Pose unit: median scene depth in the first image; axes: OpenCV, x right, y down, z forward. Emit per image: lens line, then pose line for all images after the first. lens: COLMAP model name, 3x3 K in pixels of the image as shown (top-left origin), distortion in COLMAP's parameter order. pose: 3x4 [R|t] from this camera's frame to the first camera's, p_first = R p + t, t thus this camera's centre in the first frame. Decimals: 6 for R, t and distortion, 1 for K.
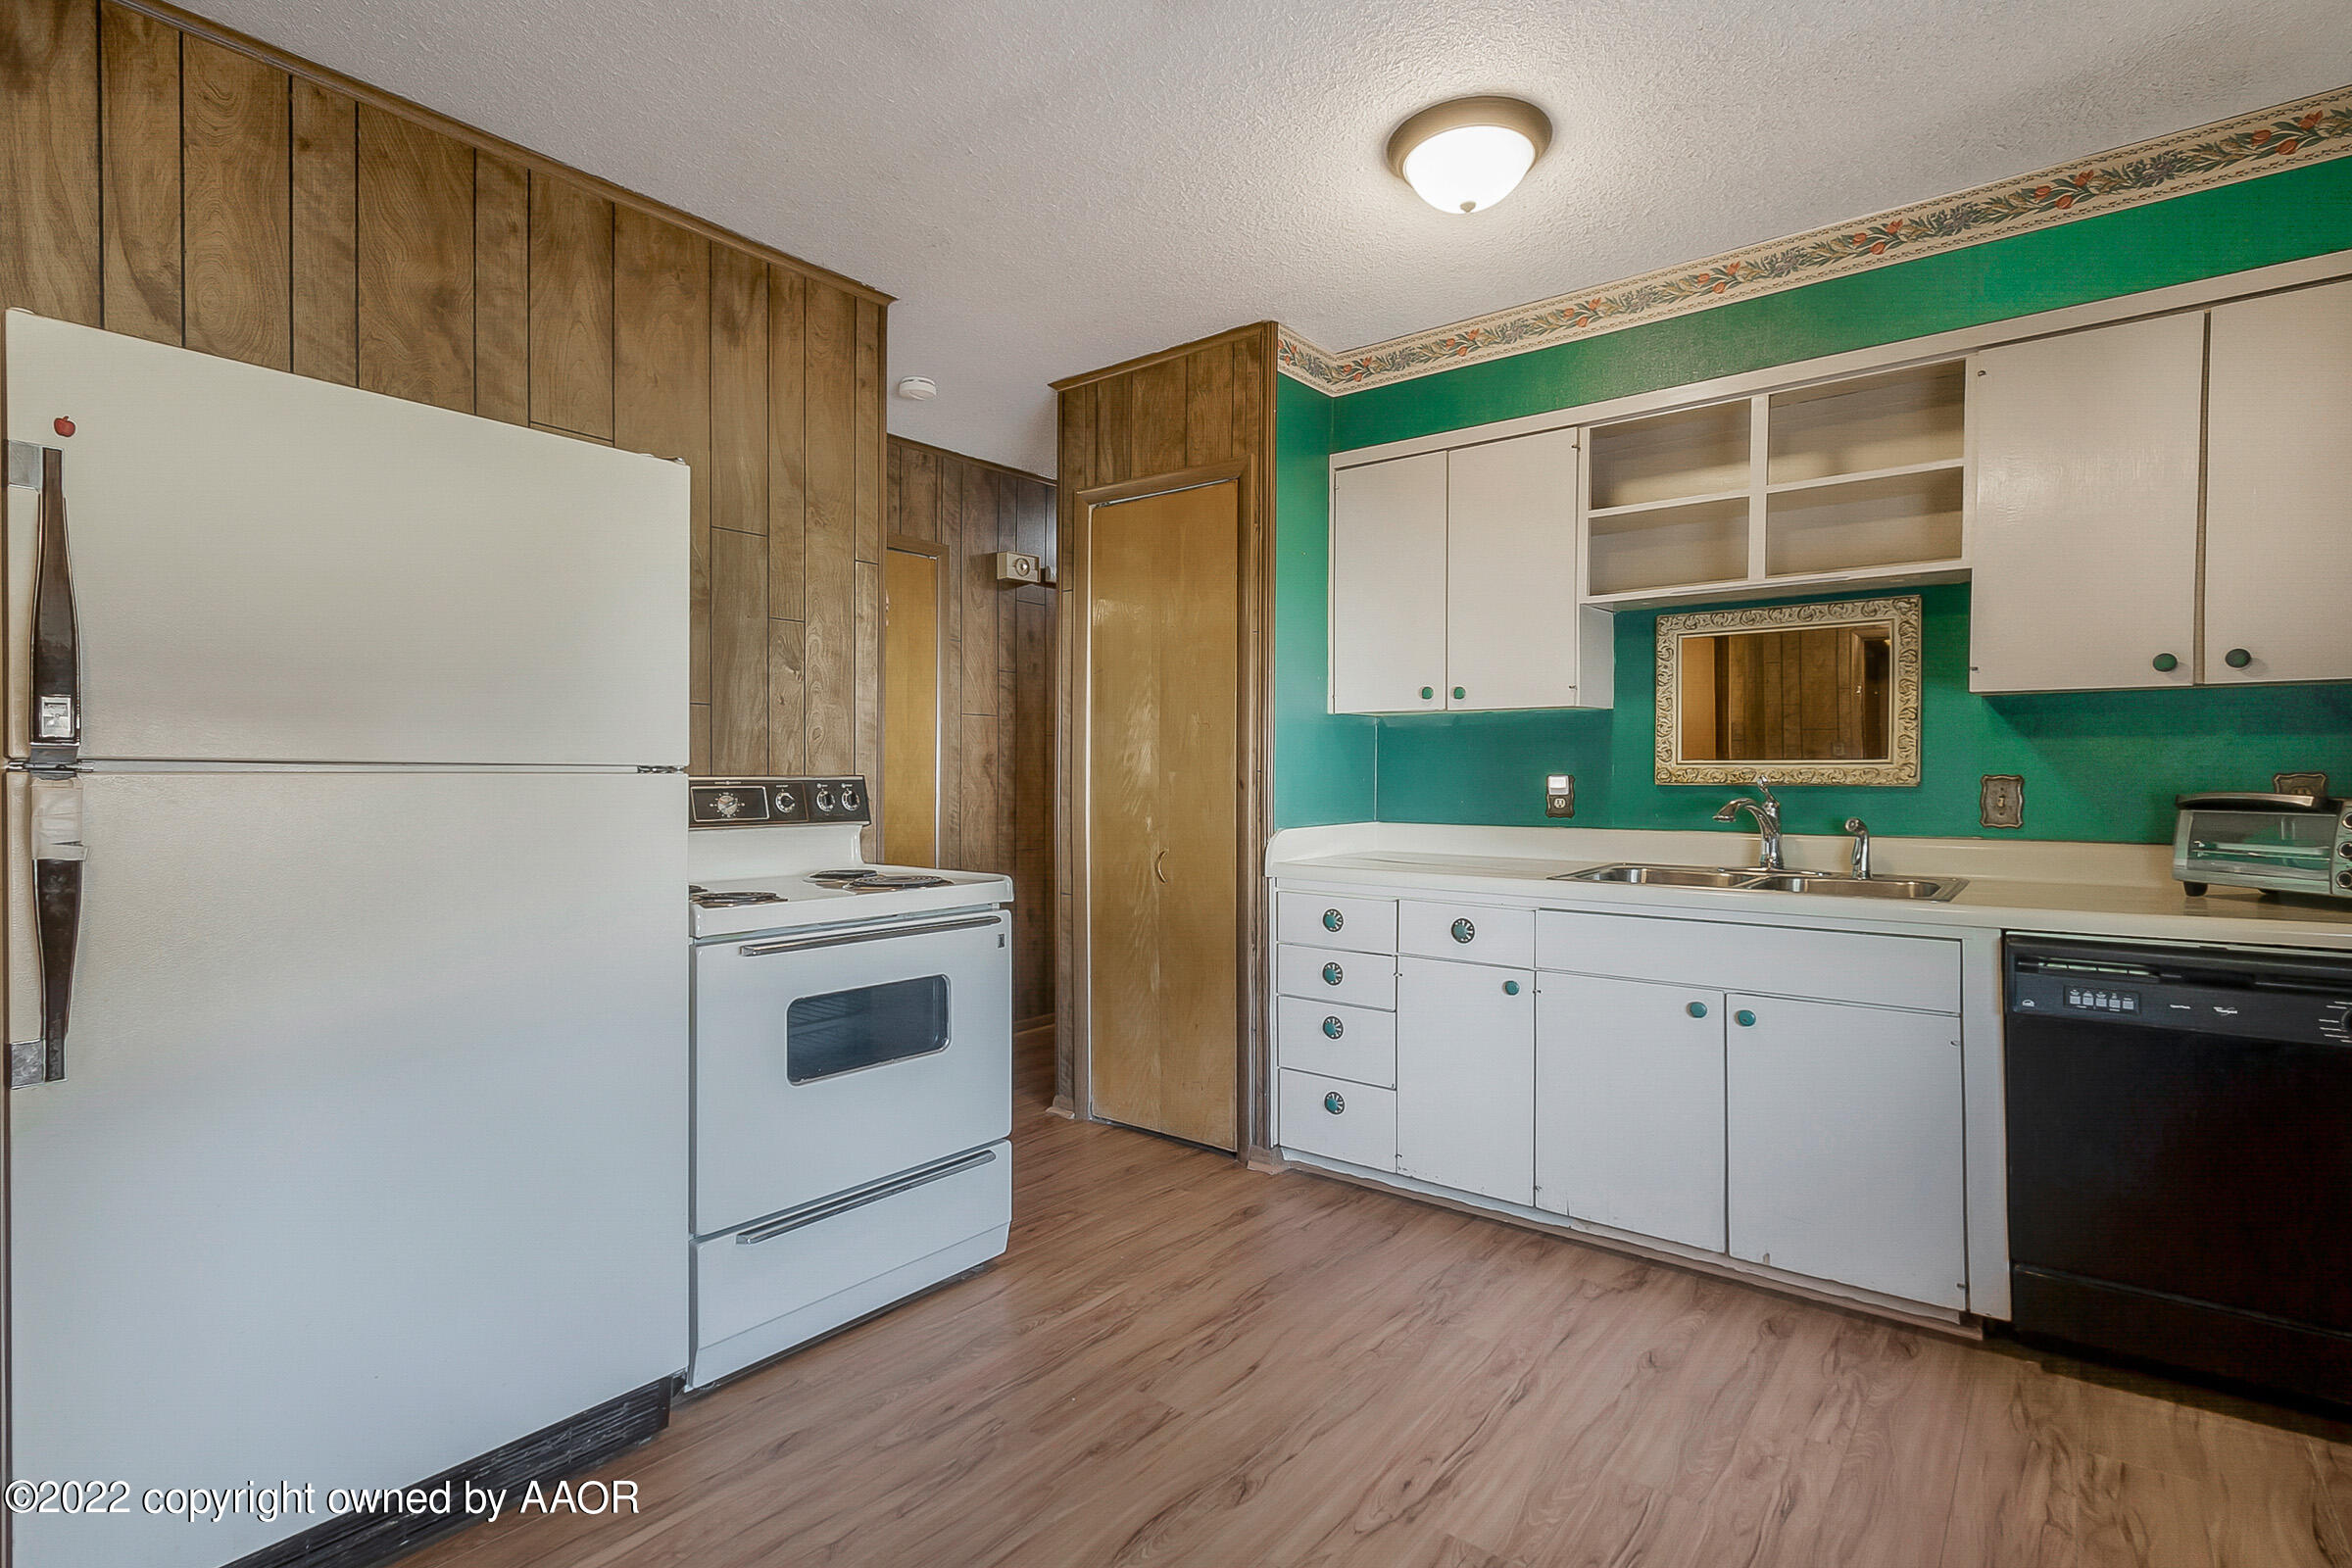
lens RADIAL K [[1168.5, 0, 1176.1], [0, 1168.5, 798.5], [0, 0, 1]] dist [0.033321, 0.000304]
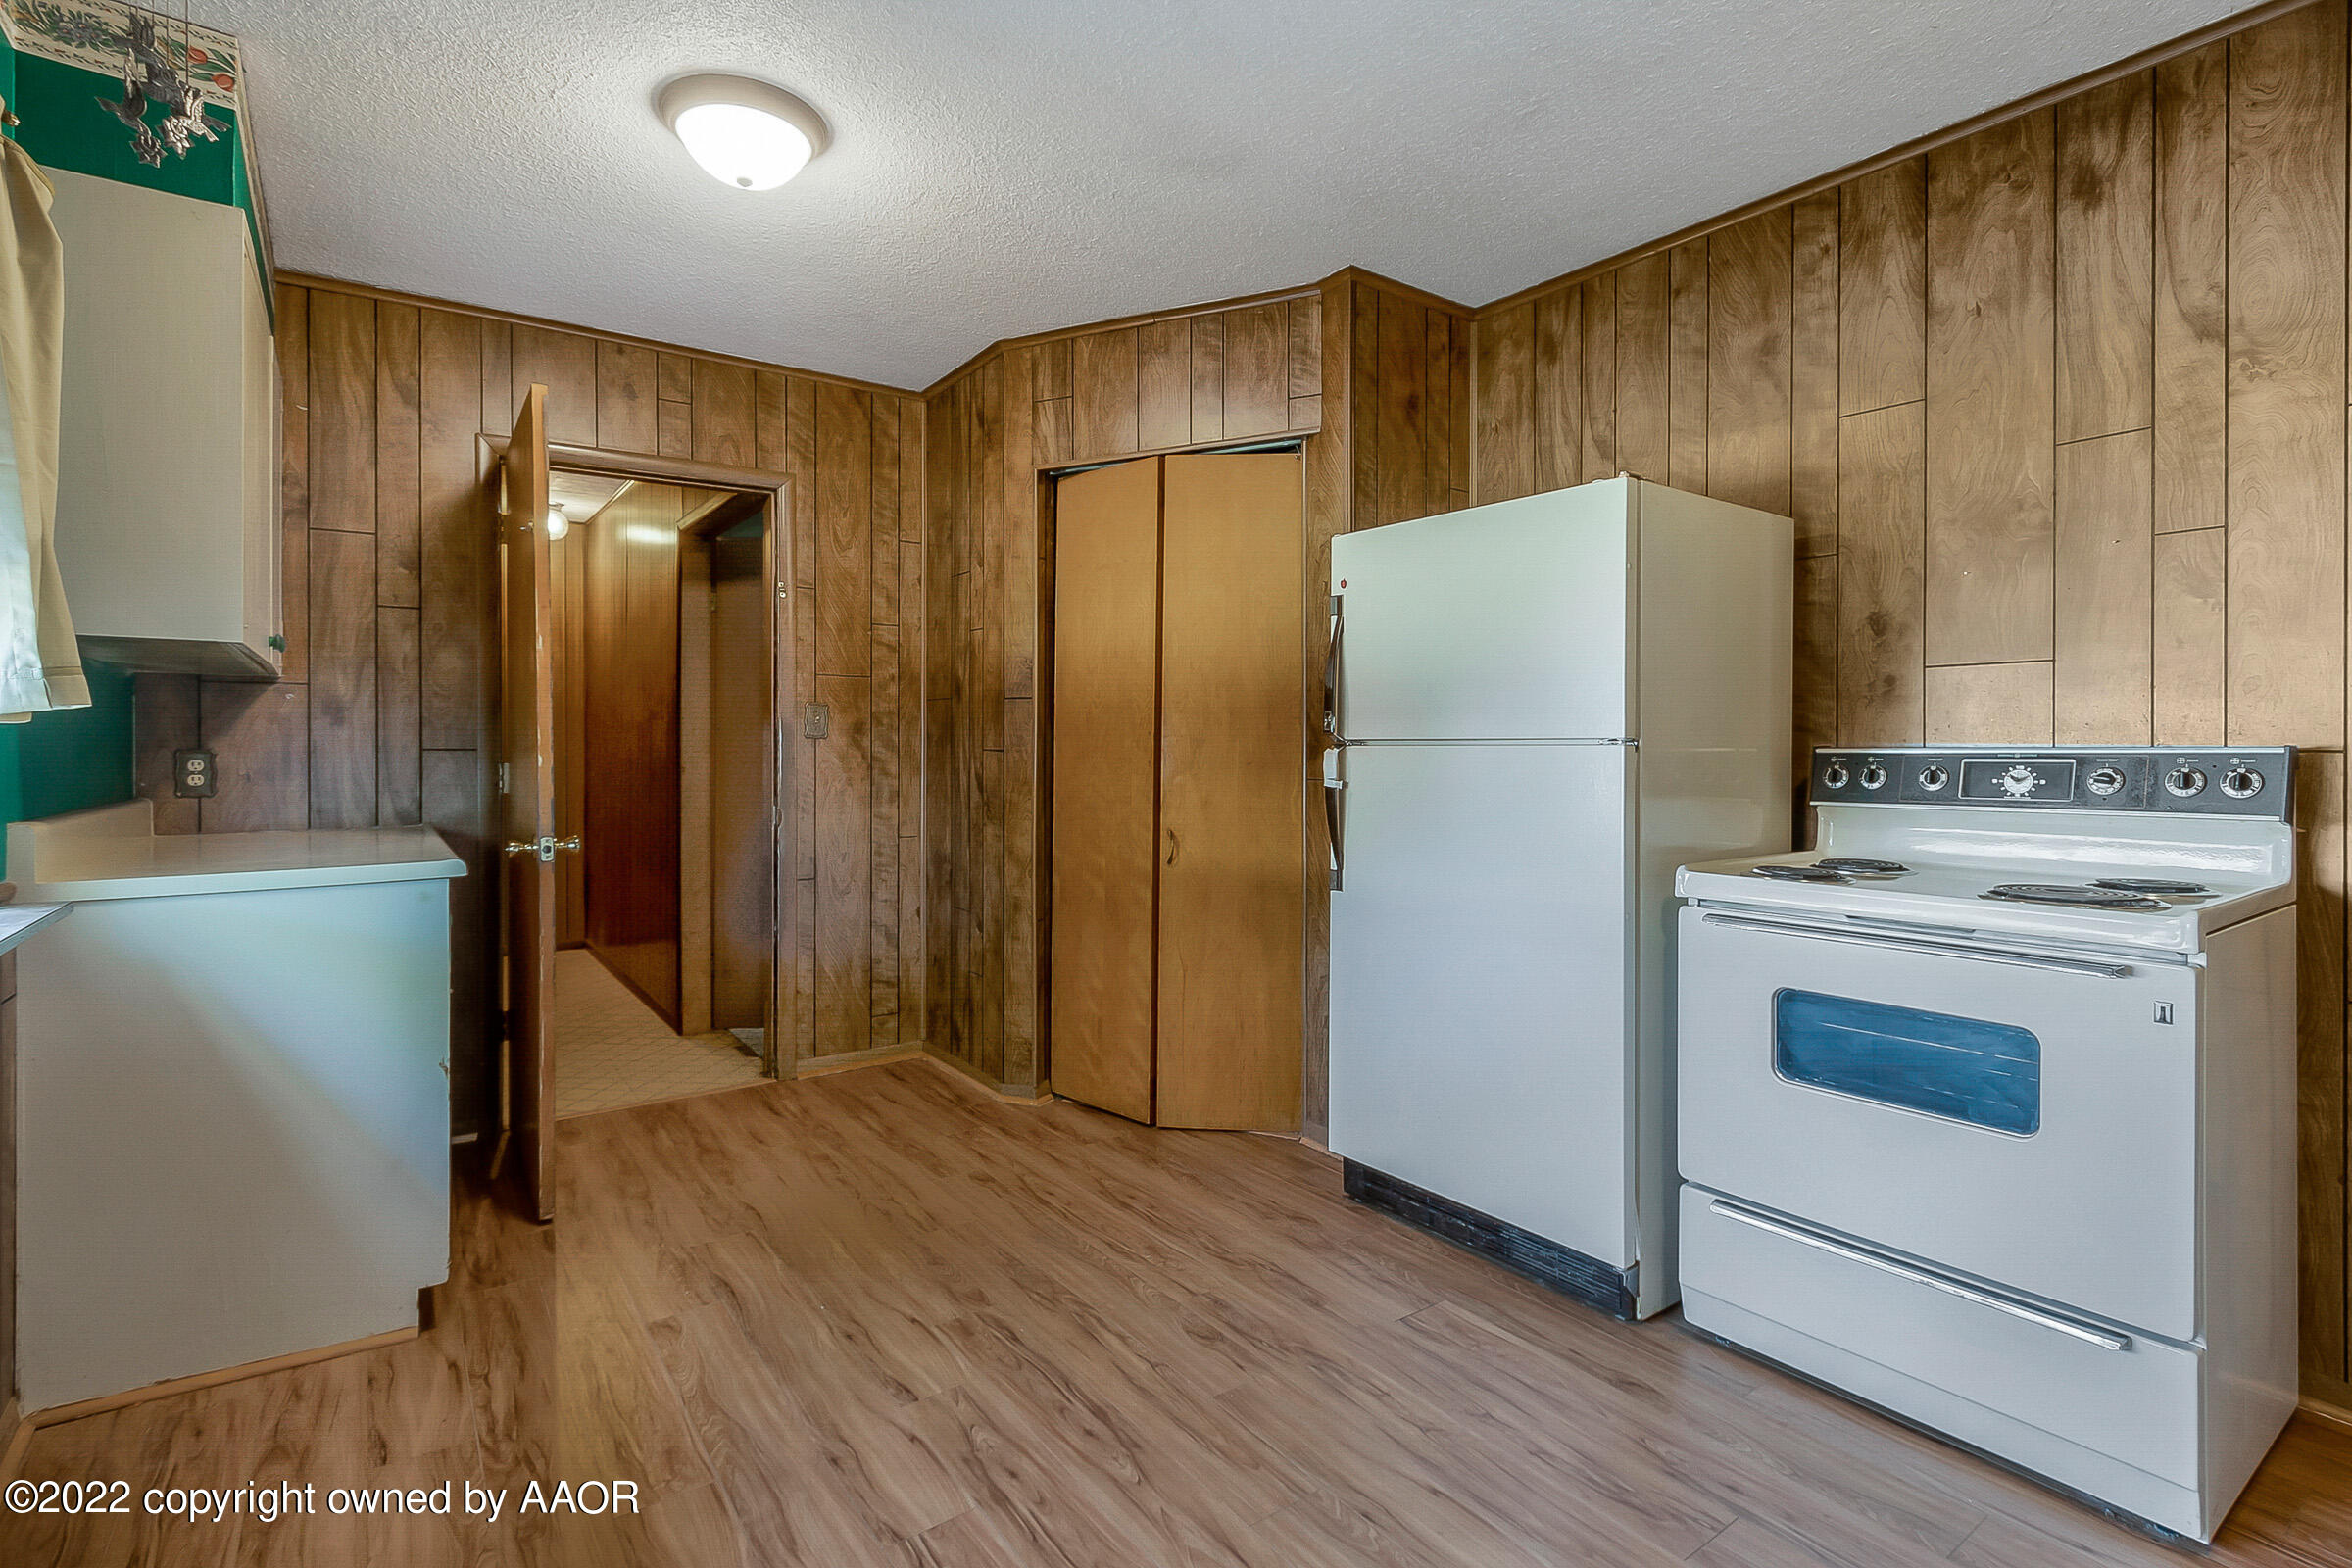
lens RADIAL K [[1135.1, 0, 1189.6], [0, 1135.1, 779.9], [0, 0, 1]] dist [-0.017973, 0.000273]
pose [[-0.260764, 0.001641, -0.965401, 0.568918], [-0.037607, 0.999222, 0.011856, 0.017699], [0.964670, 0.039397, -0.260499, 0.689584]]
